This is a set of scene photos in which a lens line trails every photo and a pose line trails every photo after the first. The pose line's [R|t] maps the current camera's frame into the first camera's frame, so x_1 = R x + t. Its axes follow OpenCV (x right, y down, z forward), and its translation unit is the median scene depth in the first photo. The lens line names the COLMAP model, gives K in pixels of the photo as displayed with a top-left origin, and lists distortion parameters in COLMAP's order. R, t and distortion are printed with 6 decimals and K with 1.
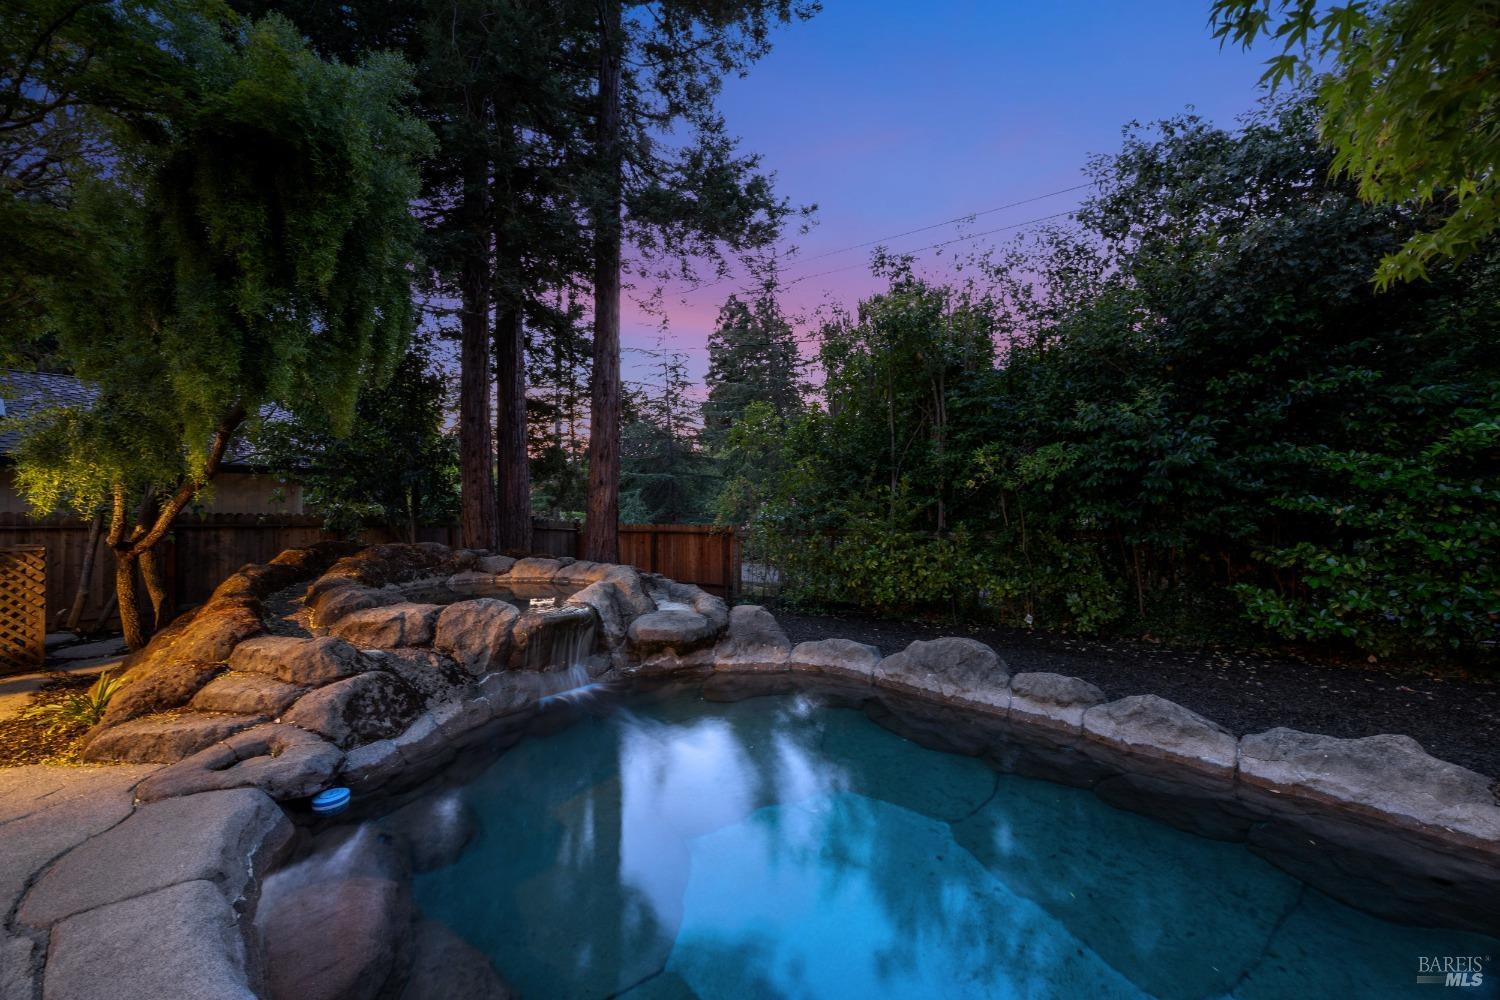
lens RADIAL K [[564.5, 0, 754.1], [0, 564.5, 504.4], [0, 0, 1]] dist [-0.002510, -0.000894]
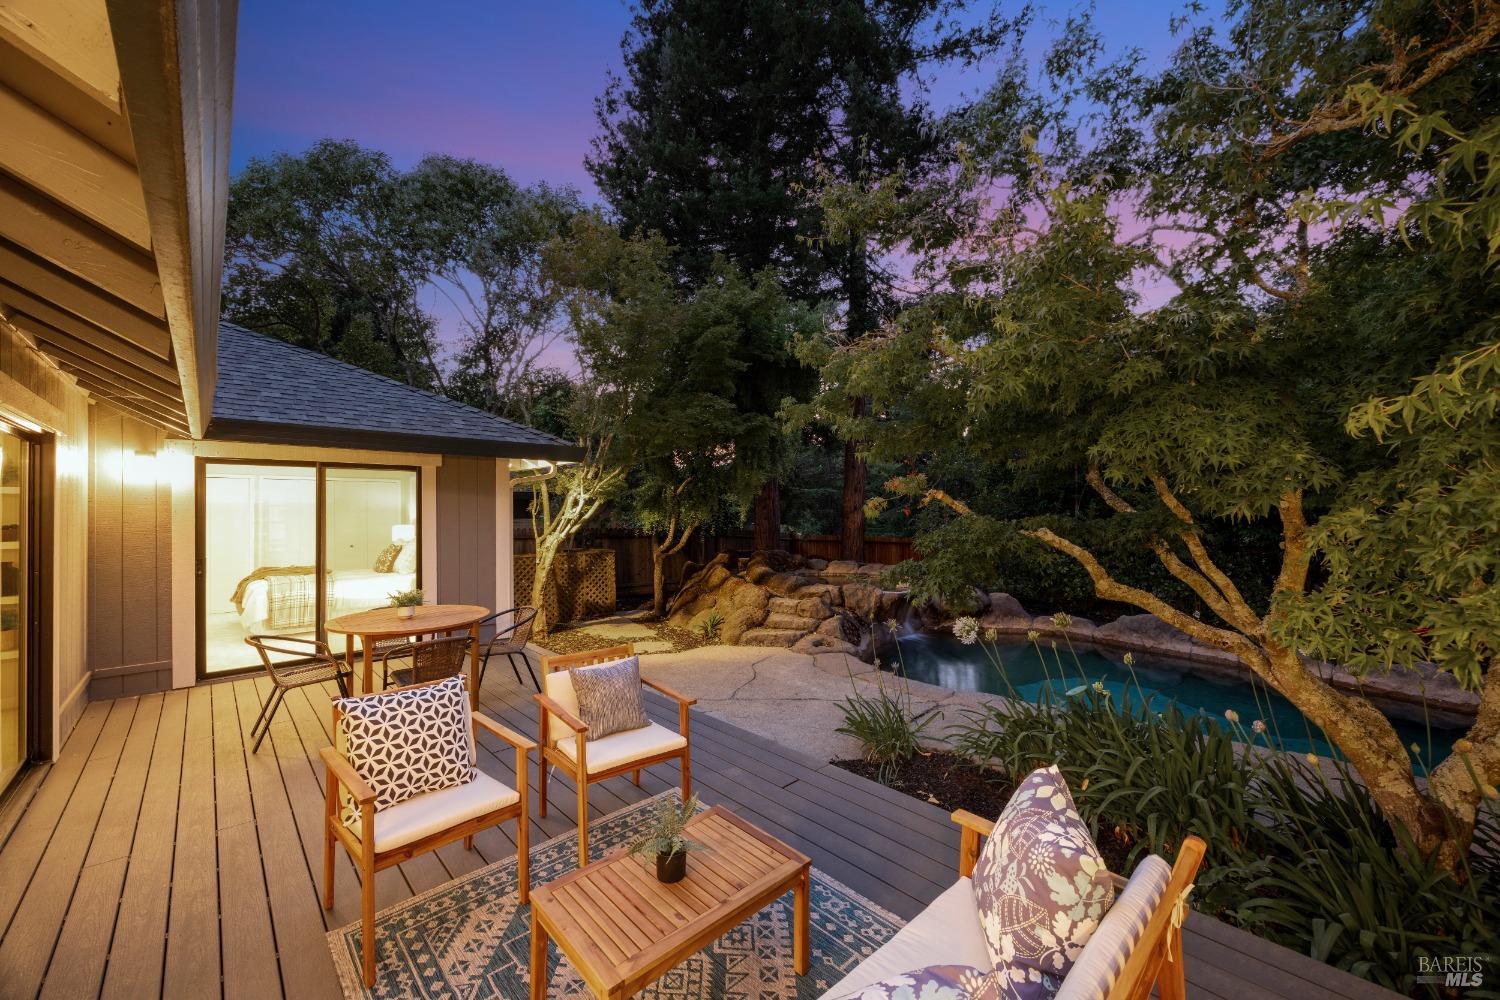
lens RADIAL K [[564.5, 0, 754.1], [0, 564.5, 504.4], [0, 0, 1]] dist [-0.002510, -0.000894]
pose [[0.979302, -0.002925, -0.202384, -0.467021], [0.000950, 0.999951, -0.009854, -0.069605], [0.202403, 0.009458, 0.979257, -0.888849]]
